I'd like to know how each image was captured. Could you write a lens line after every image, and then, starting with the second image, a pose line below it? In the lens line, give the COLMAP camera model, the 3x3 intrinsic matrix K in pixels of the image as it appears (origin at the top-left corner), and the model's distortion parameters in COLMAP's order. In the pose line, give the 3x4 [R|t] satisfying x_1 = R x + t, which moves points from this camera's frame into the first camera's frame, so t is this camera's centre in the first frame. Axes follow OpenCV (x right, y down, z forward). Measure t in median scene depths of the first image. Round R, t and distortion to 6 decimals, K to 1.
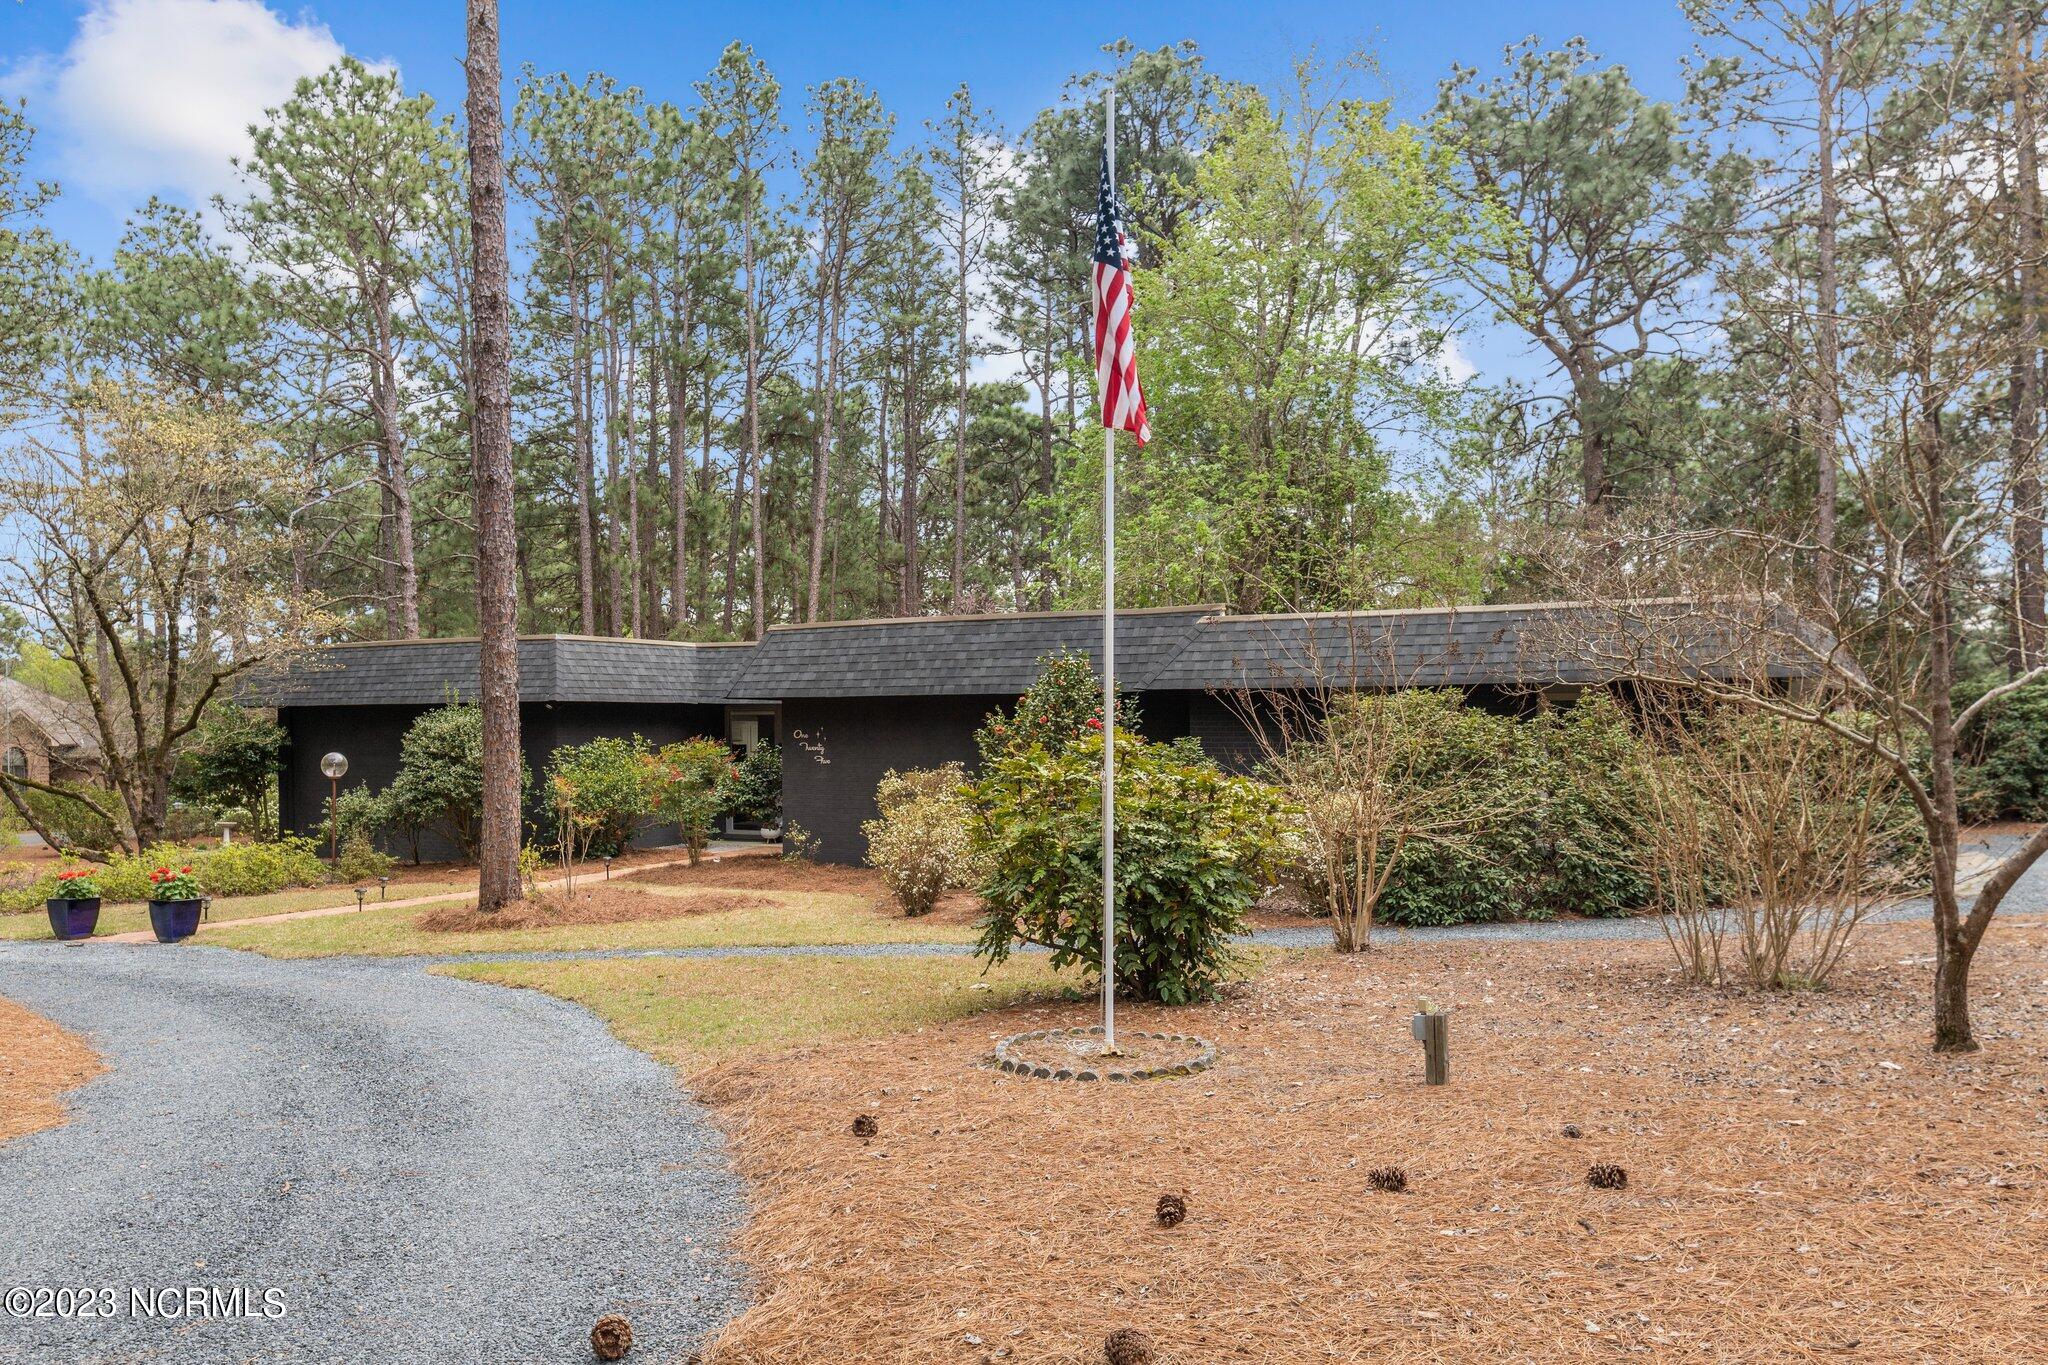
lens RADIAL K [[1671.5, 0, 1023.4], [0, 1671.5, 688.0], [0, 0, 1]] dist [-0.002254, -0.001107]
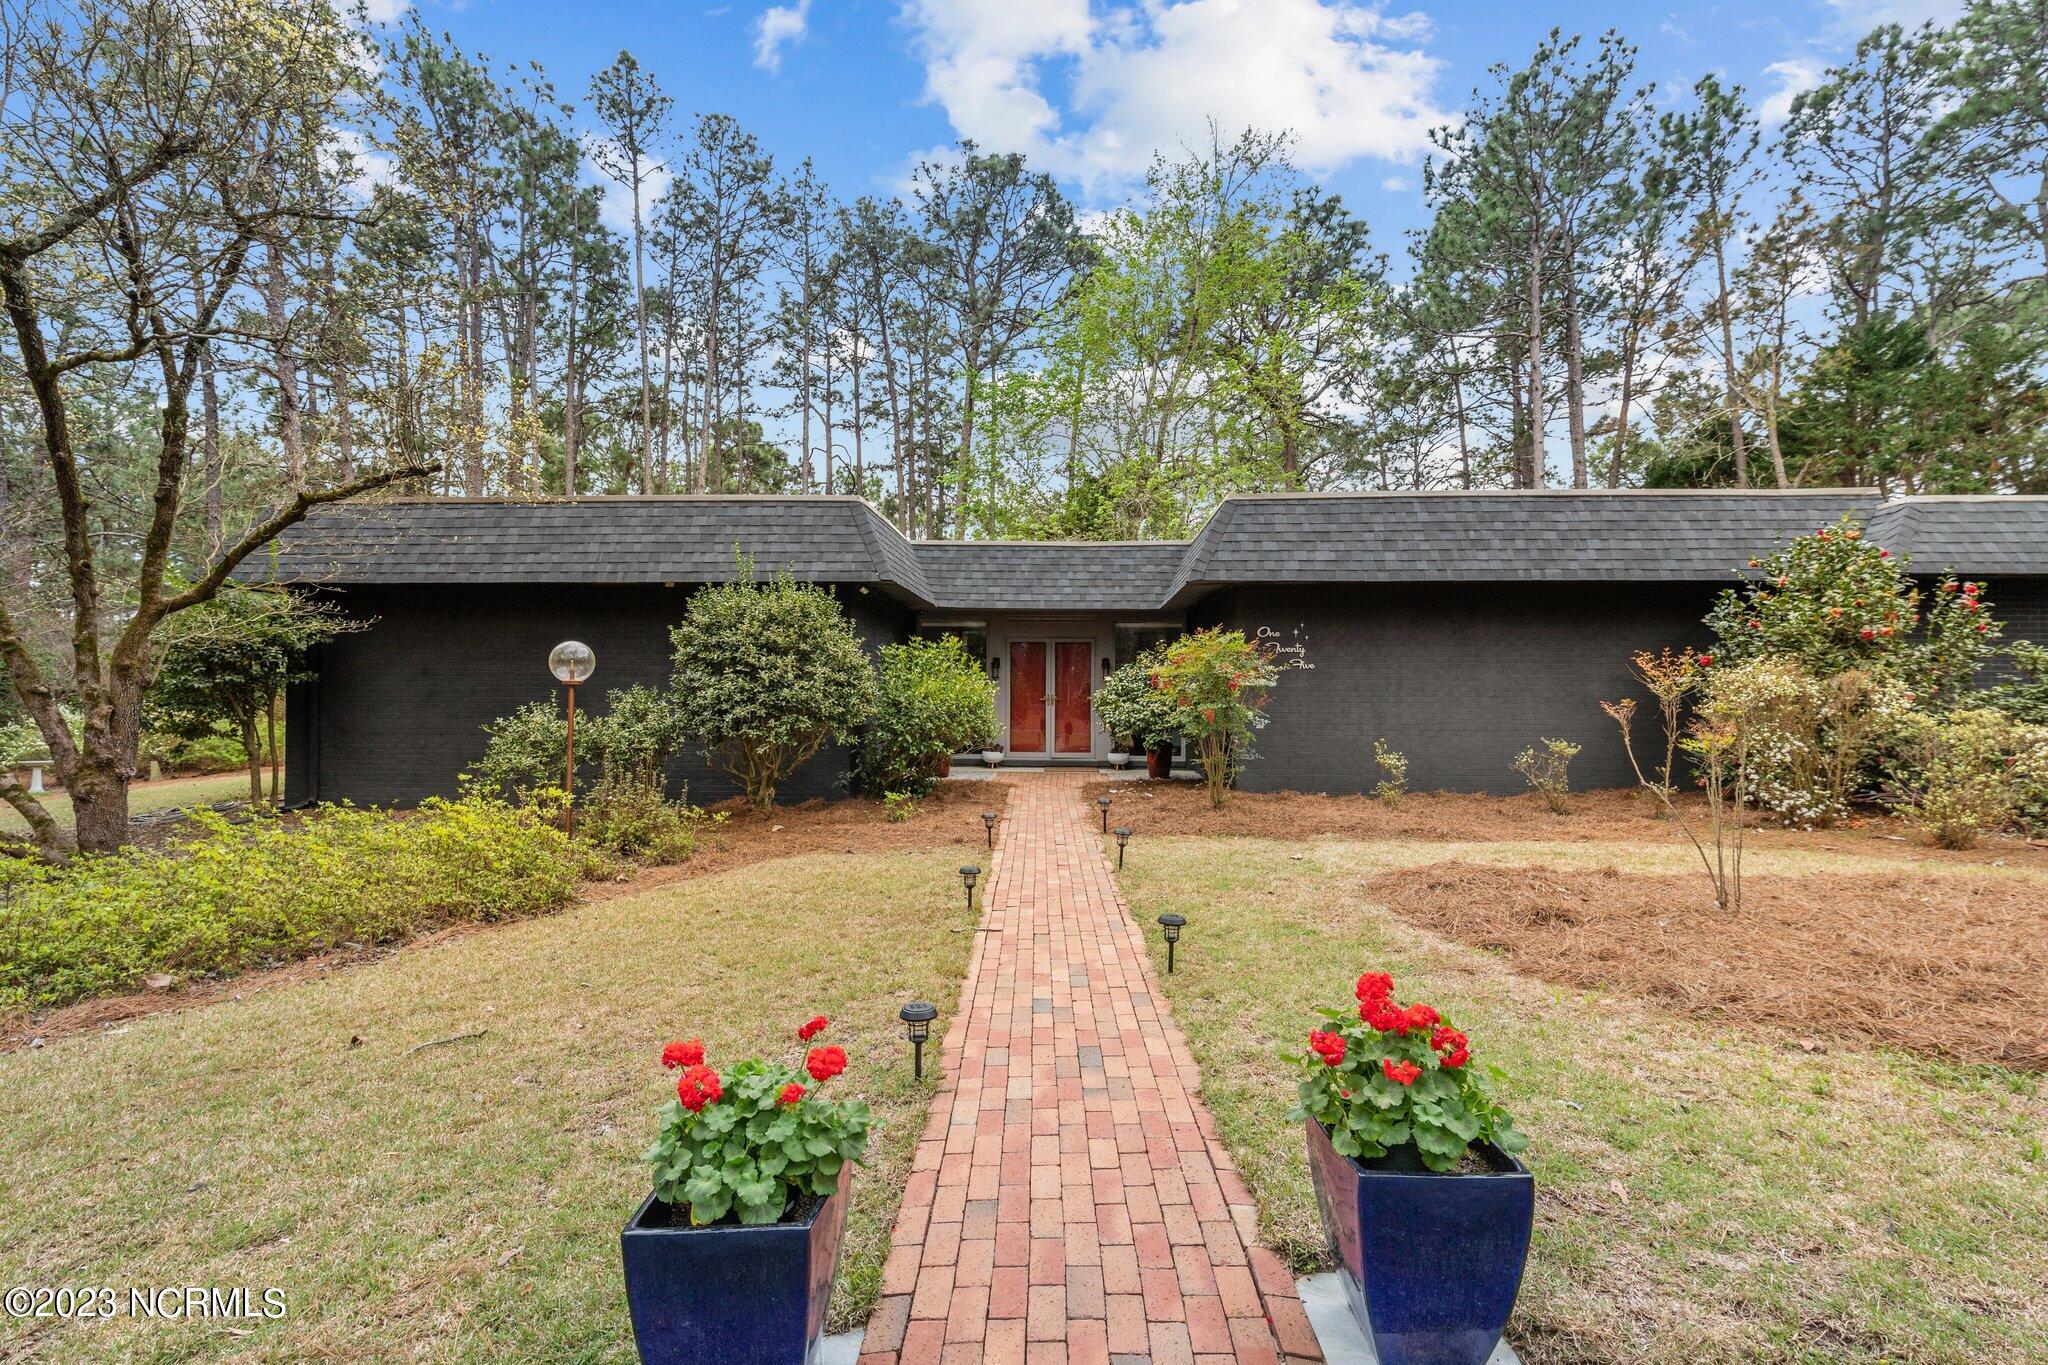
lens RADIAL K [[917.3, 0, 1024.5], [0, 917.3, 684.6], [0, 0, 1]] dist [-0.003628, -0.000180]
pose [[0.891499, 0.009873, 0.452915, -0.397393], [-0.019087, 0.999693, 0.015779, 0.043861], [-0.452620, -0.022712, 0.891414, 0.608473]]
